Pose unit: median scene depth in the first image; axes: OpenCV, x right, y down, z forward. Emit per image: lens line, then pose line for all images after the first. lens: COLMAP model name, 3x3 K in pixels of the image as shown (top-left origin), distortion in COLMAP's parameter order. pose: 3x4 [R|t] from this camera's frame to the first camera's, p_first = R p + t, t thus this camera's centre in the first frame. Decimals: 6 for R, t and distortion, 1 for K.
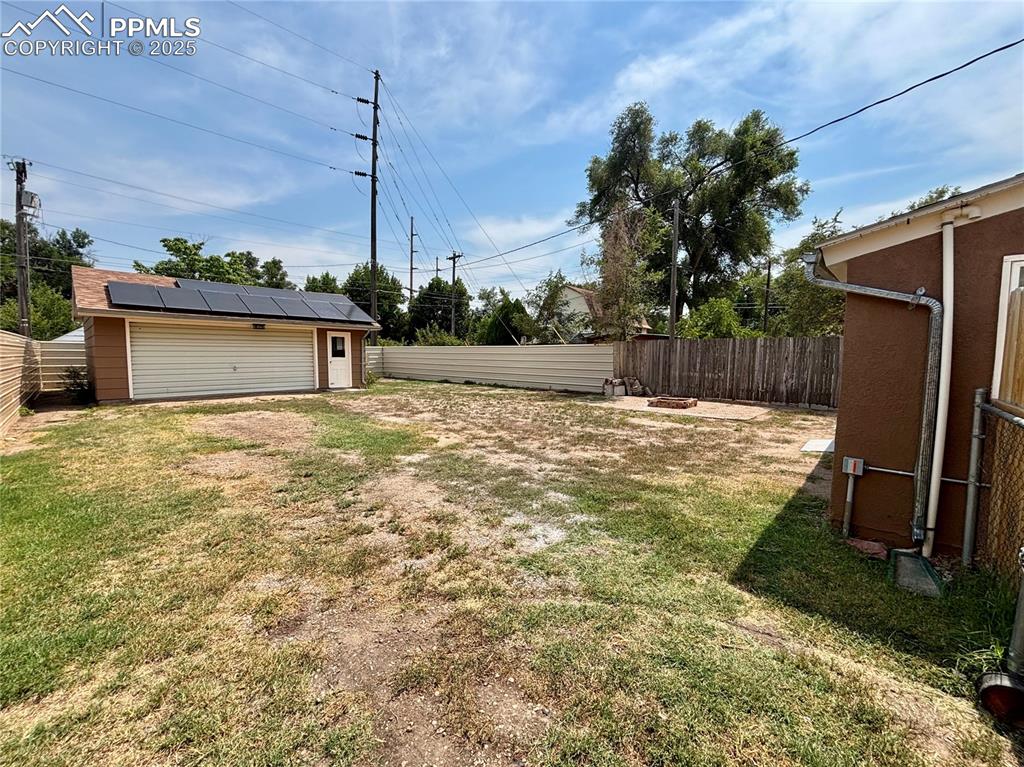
lens RADIAL K [[415.5, 0, 512.0], [0, 415.5, 383.5], [0, 0, 1]] dist [-0.001696, 0.000265]
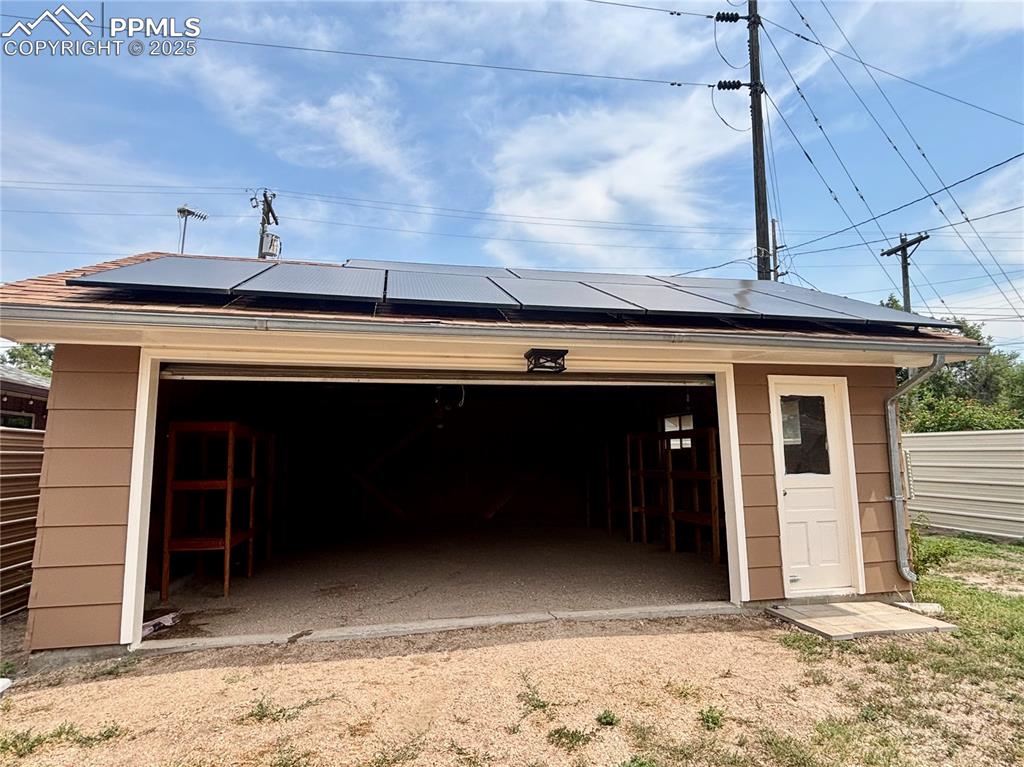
lens RADIAL K [[562.6, 0, 512.0], [0, 562.6, 383.5], [0, 0, 1]] dist [-0.000786, -0.000186]
pose [[0.822071, -0.088501, -0.562465, -0.369430], [-0.023326, 0.981783, -0.188570, -0.048186], [0.568907, 0.168137, 0.805031, 0.605553]]
